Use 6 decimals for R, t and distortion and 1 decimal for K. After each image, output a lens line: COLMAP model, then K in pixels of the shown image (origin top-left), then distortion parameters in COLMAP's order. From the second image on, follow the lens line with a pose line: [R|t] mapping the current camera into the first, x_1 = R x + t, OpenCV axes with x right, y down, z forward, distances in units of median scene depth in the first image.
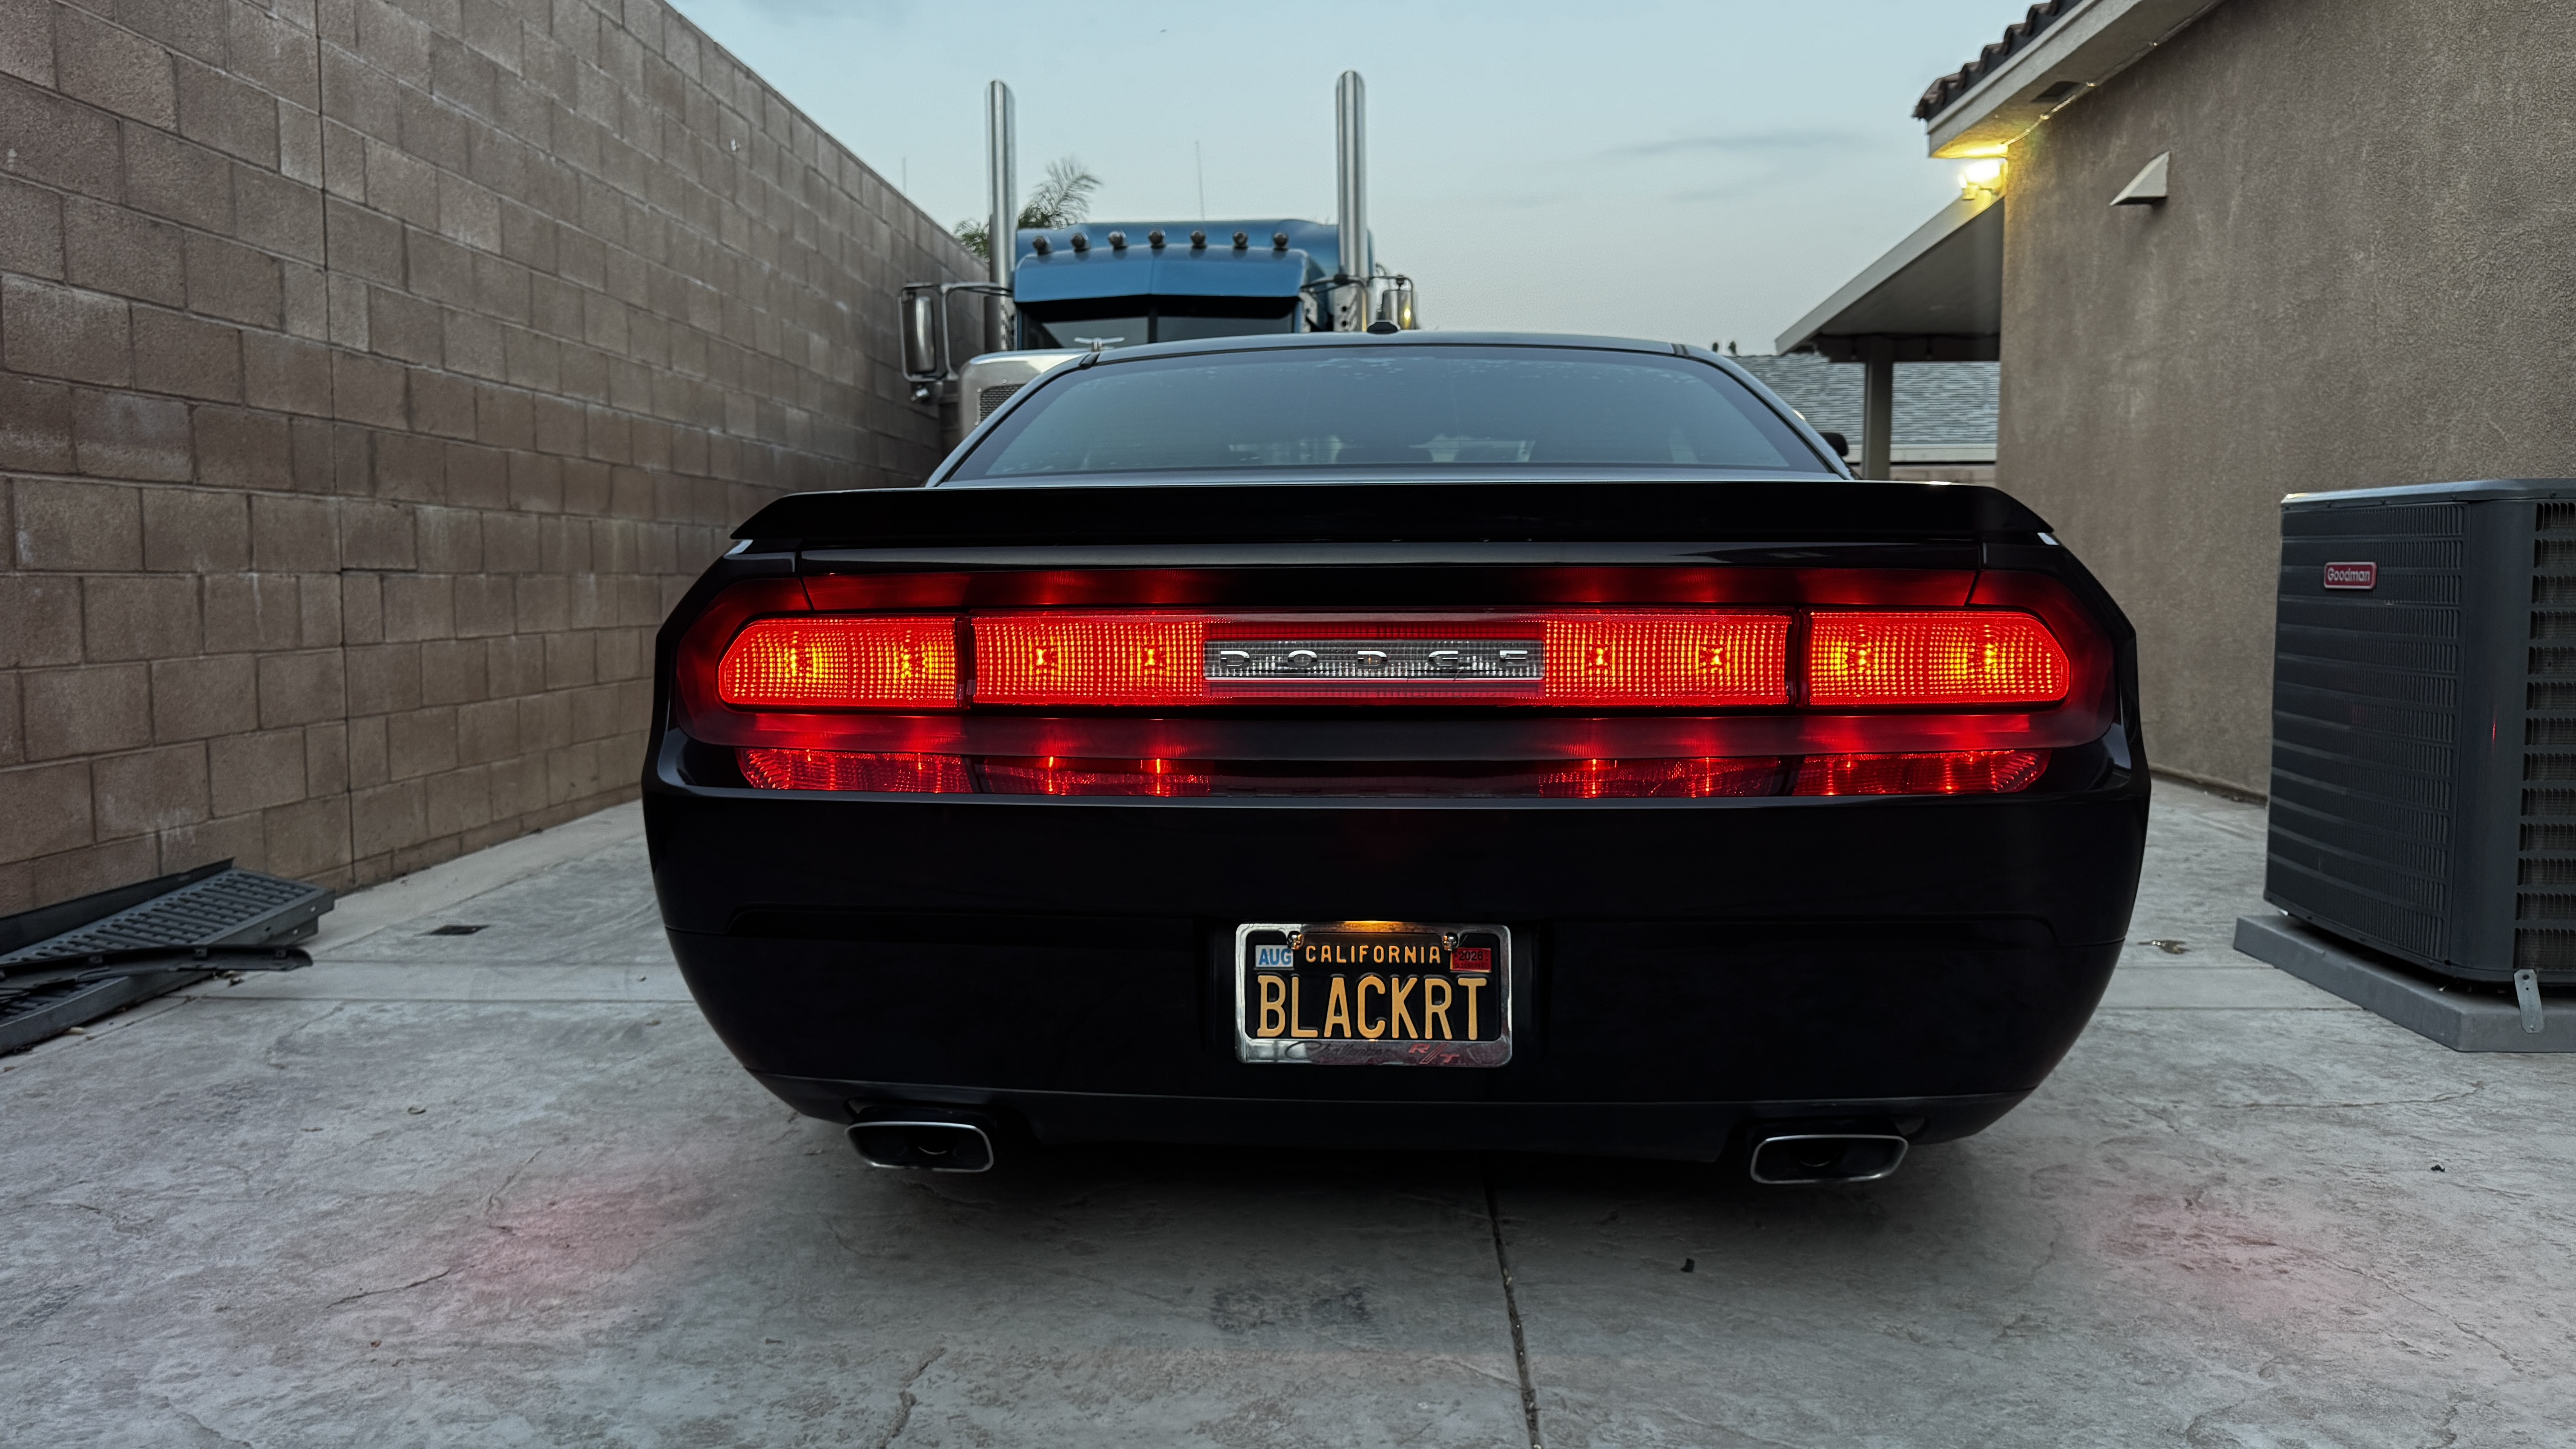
lens RADIAL K [[1849.6, 0, 1255.7], [0, 1849.6, 711.4], [0, 0, 1]] dist [-0.001157, -0.007575]
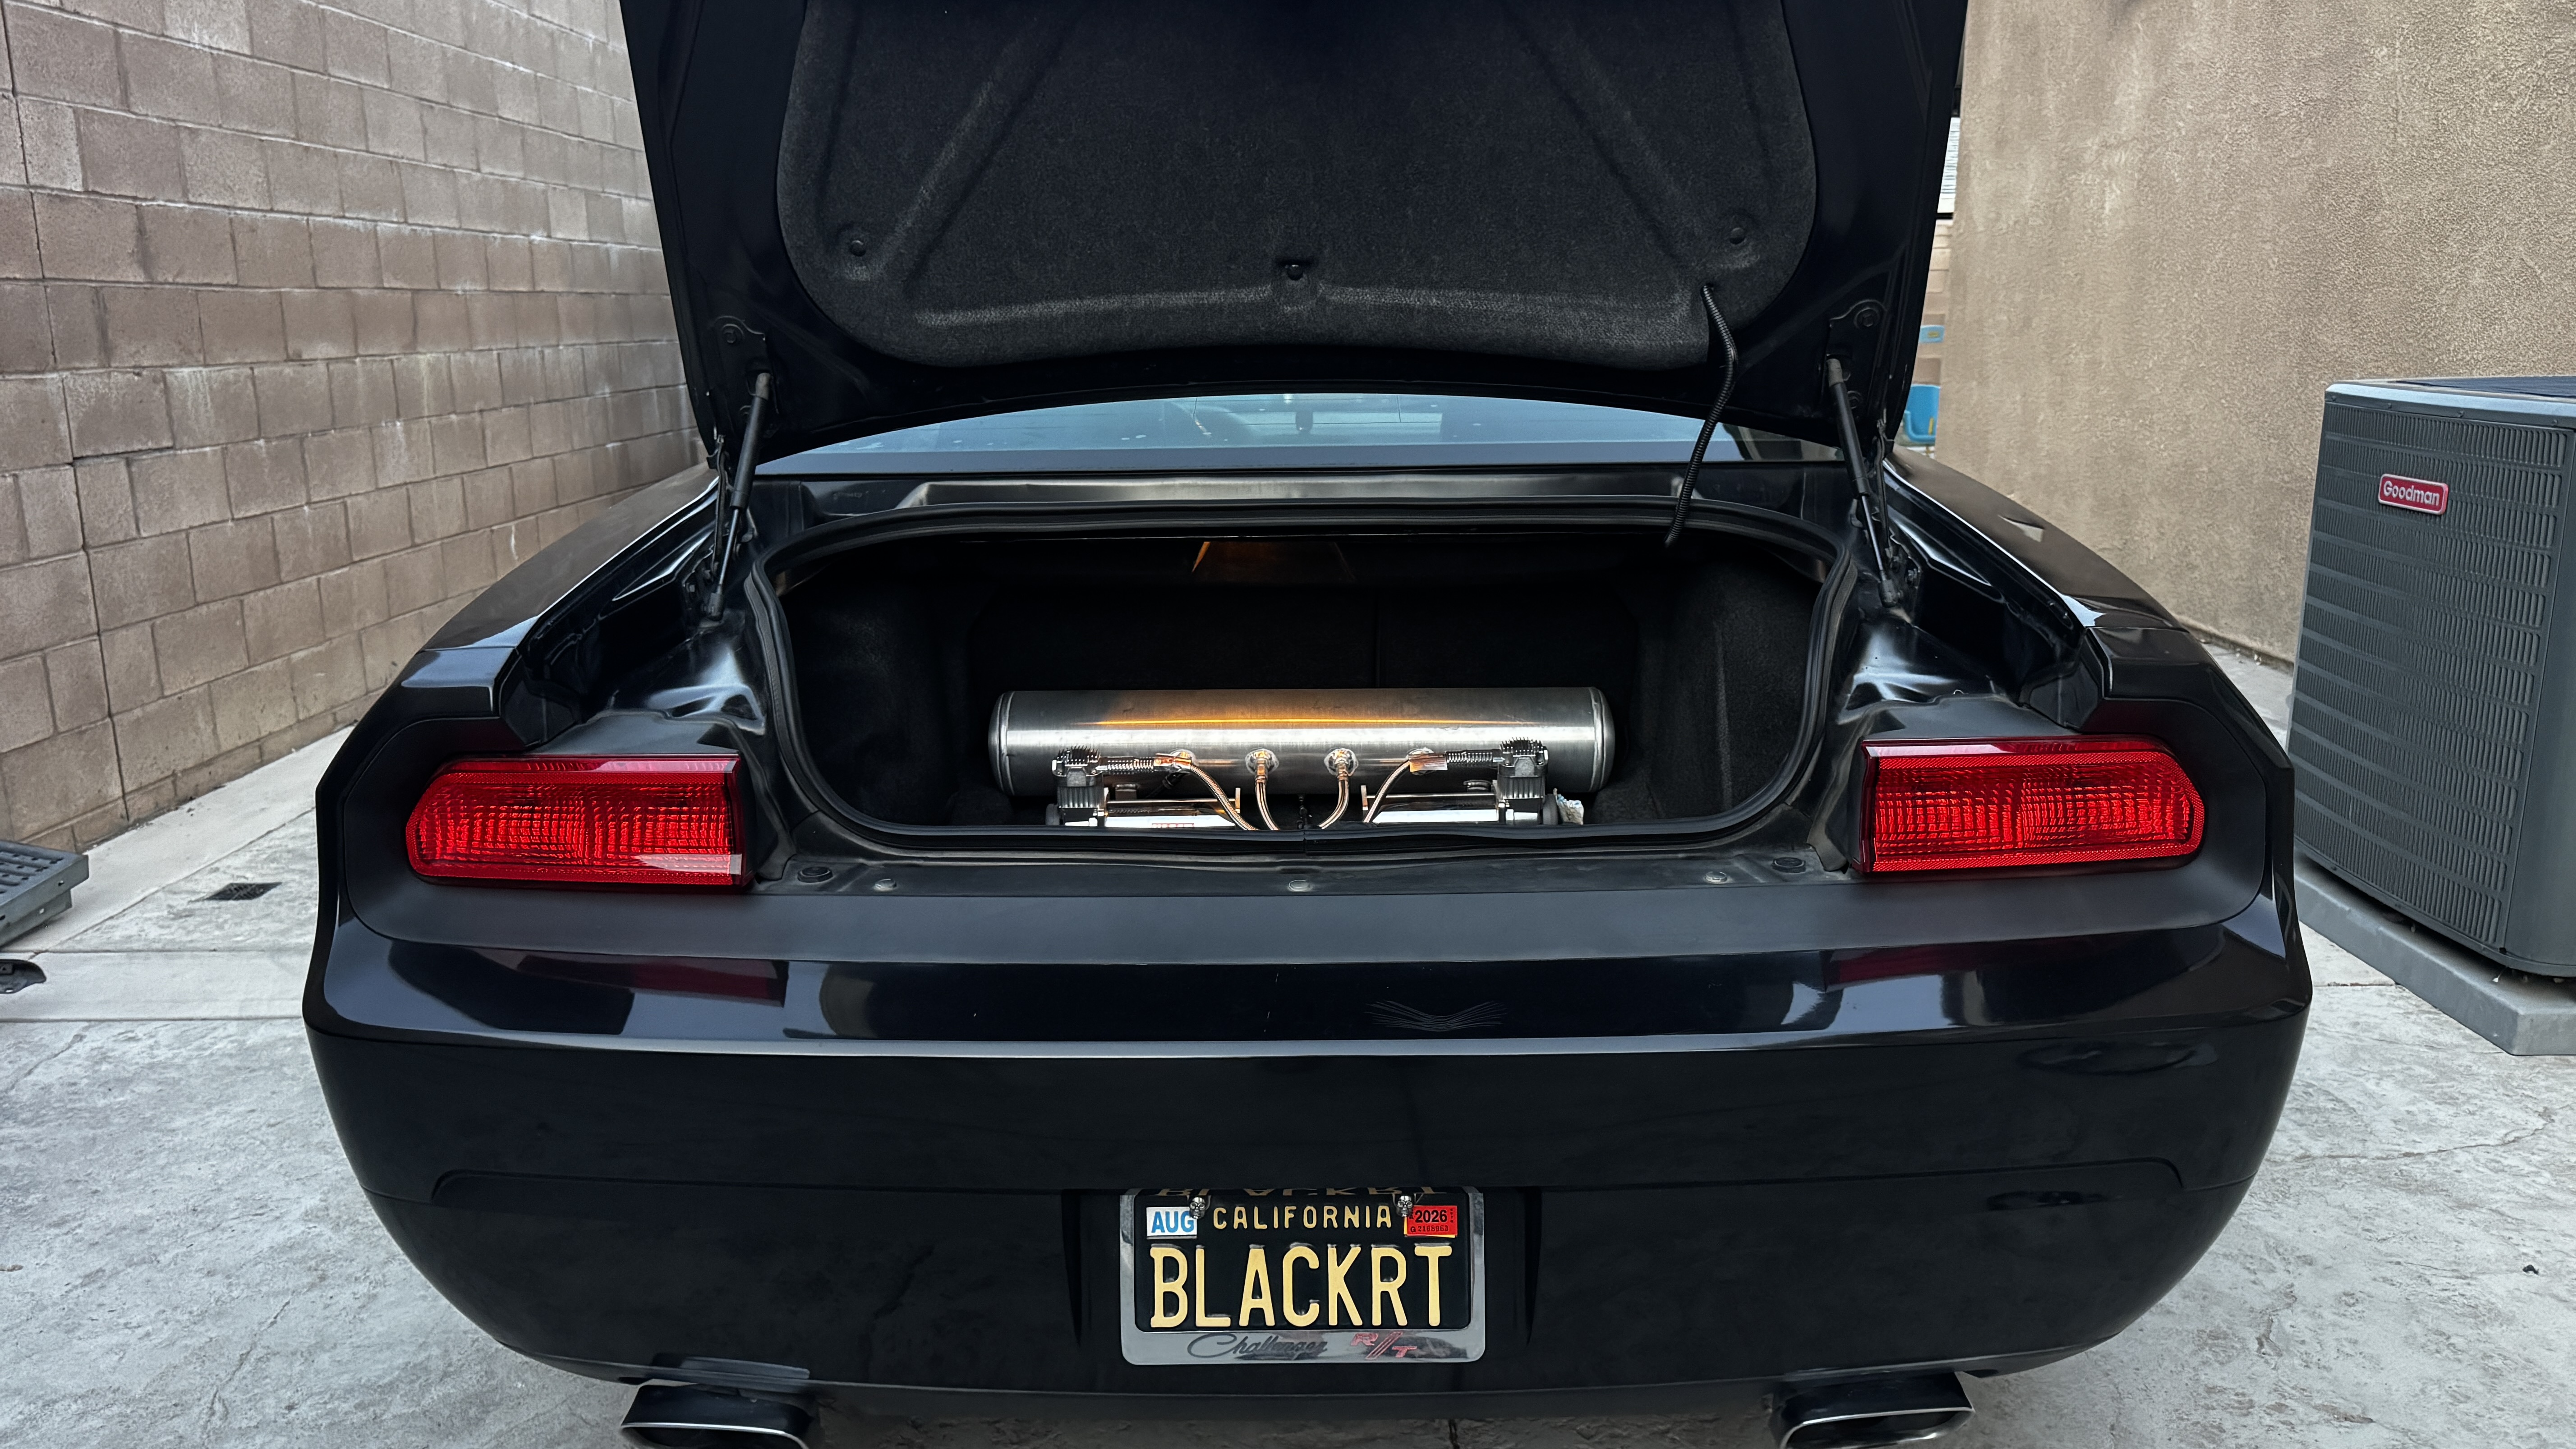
lens RADIAL K [[1862.5, 0, 1268.4], [0, 1862.5, 719.5], [0, 0, 1]] dist [-0.028034, 0.021611]
pose [[0.998374, -0.021846, 0.052646, 0.006558], [0.013991, 0.989302, 0.145207, -0.084844], [-0.055255, -0.144234, 0.988000, 0.130797]]
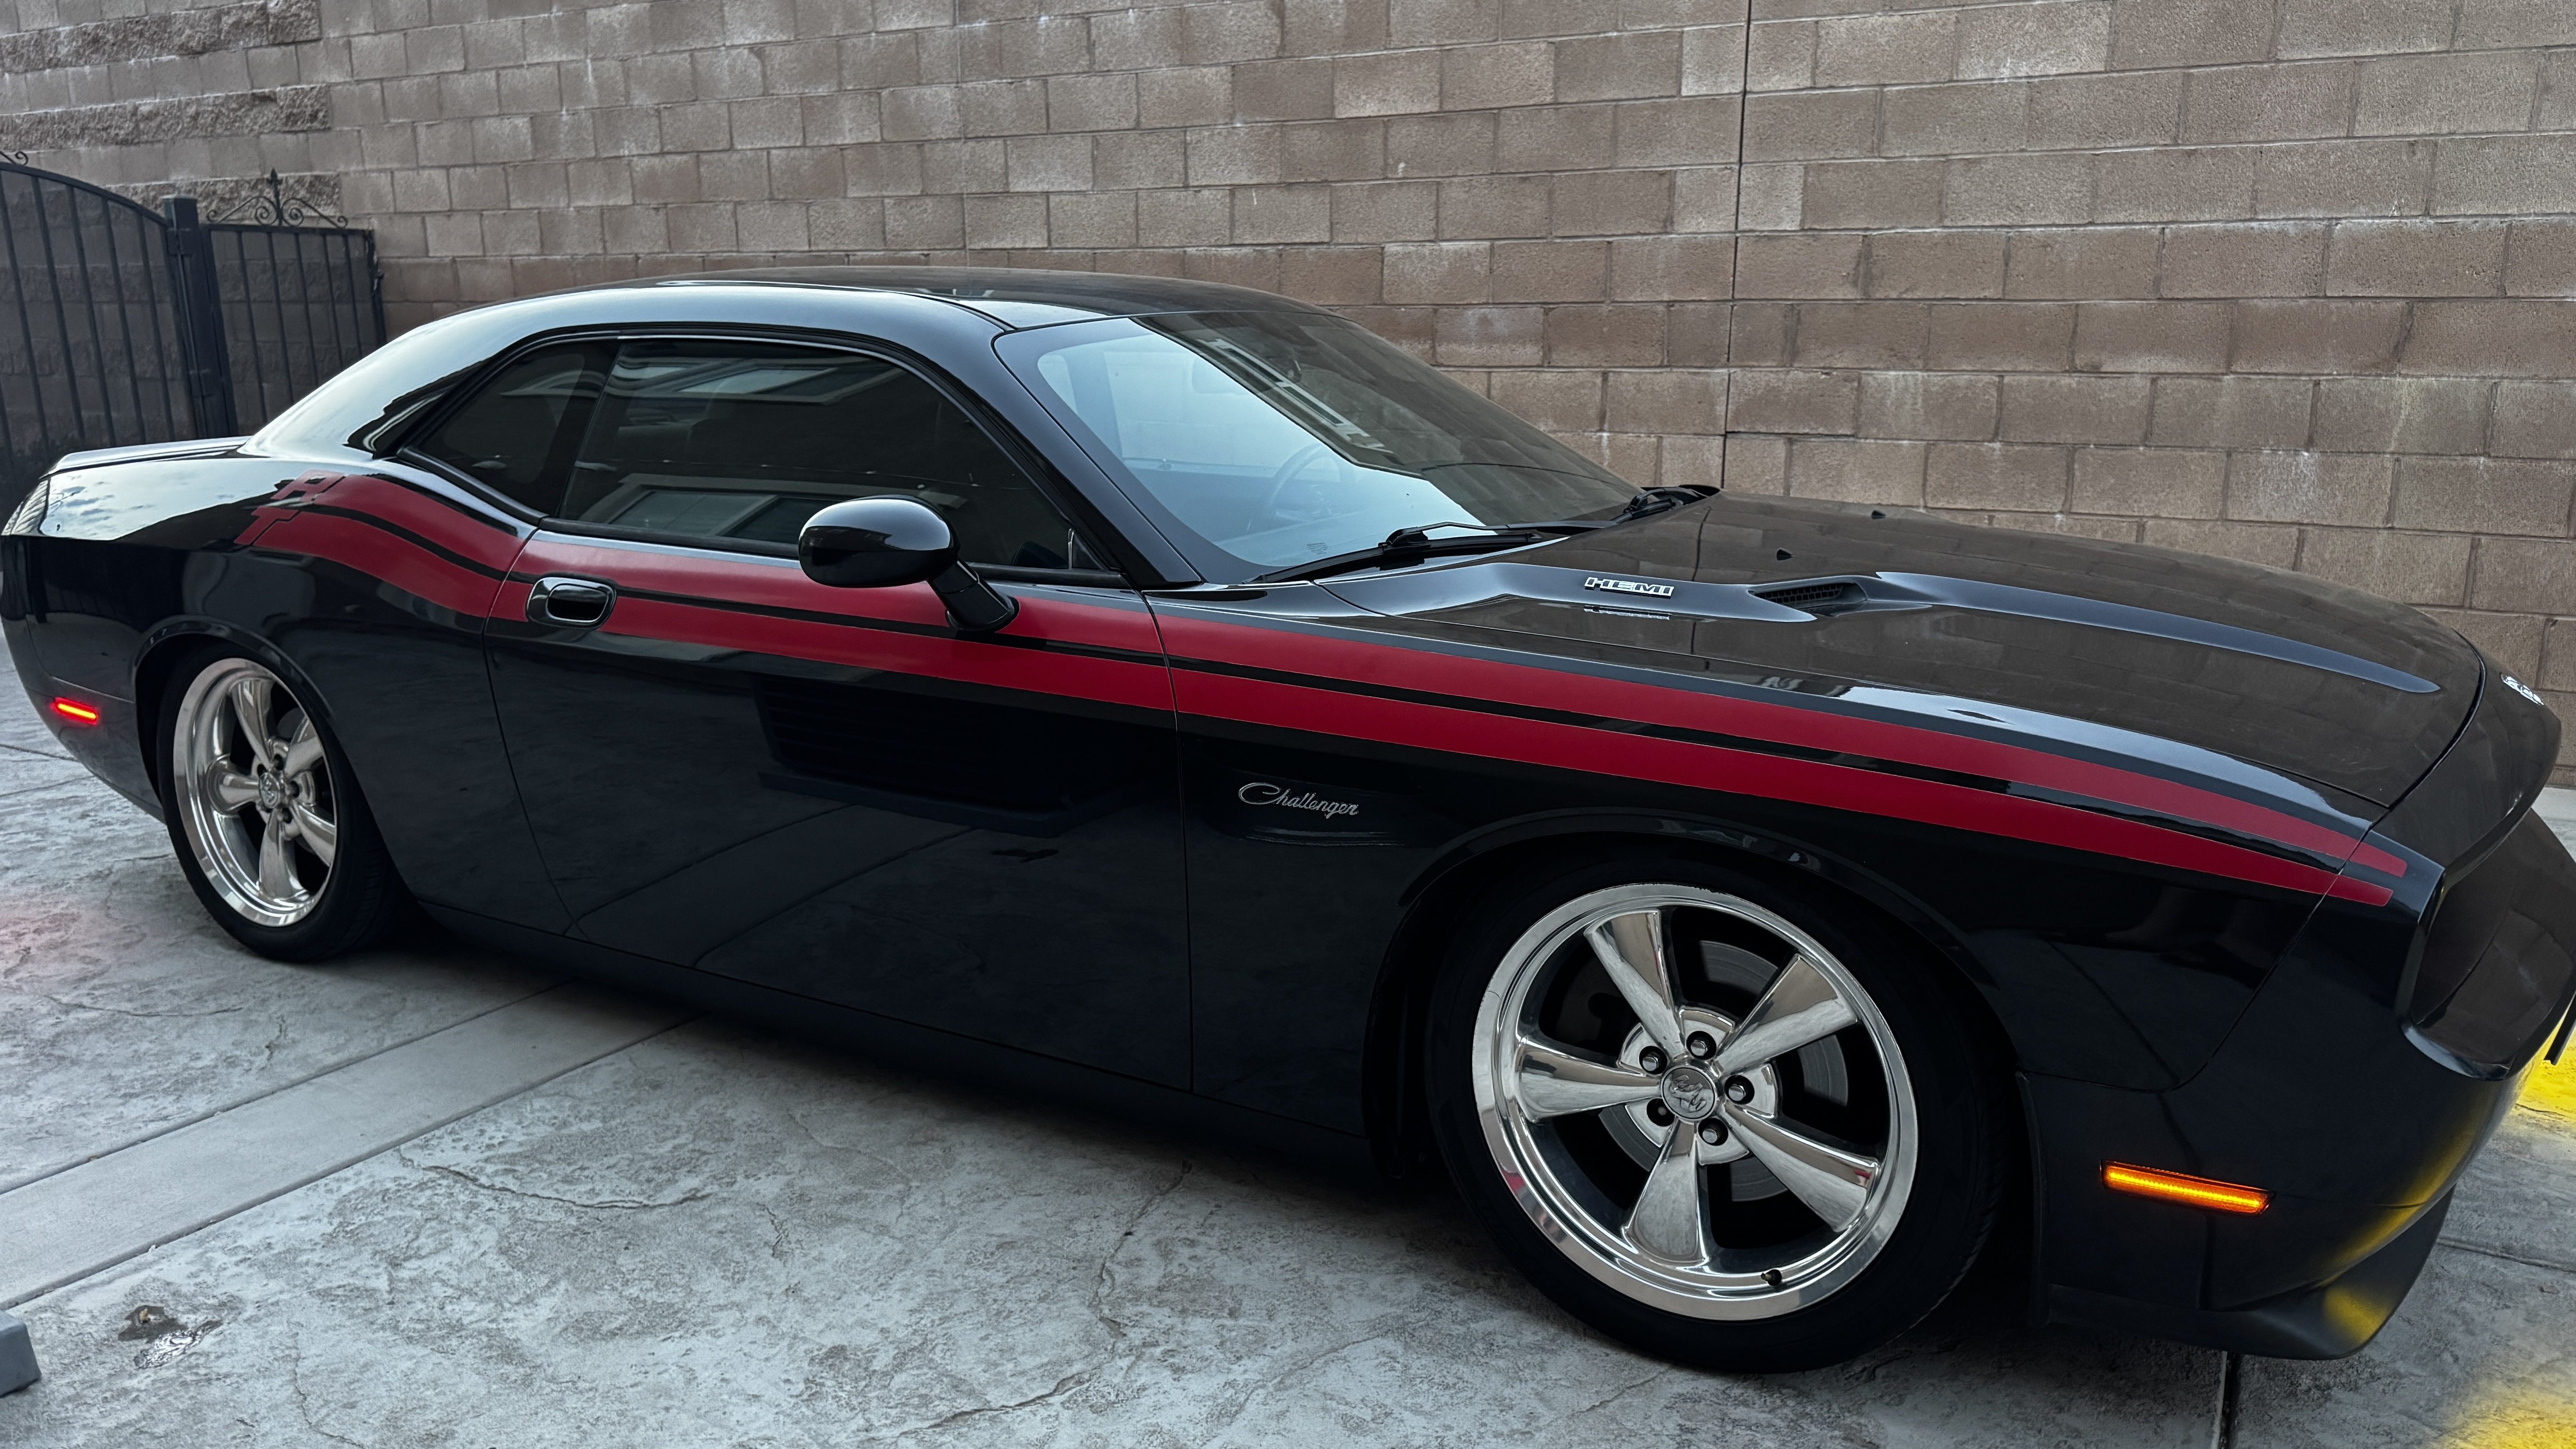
lens RADIAL K [[1734.1, 0, 1323.1], [0, 1734.1, 776.8], [0, 0, 1]] dist [0.078463, -0.124141]
pose [[-0.414559, 0.227629, -0.881093, 0.731594], [-0.066587, 0.958028, 0.278835, -0.182493], [0.907583, 0.174263, -0.382002, 1.407740]]
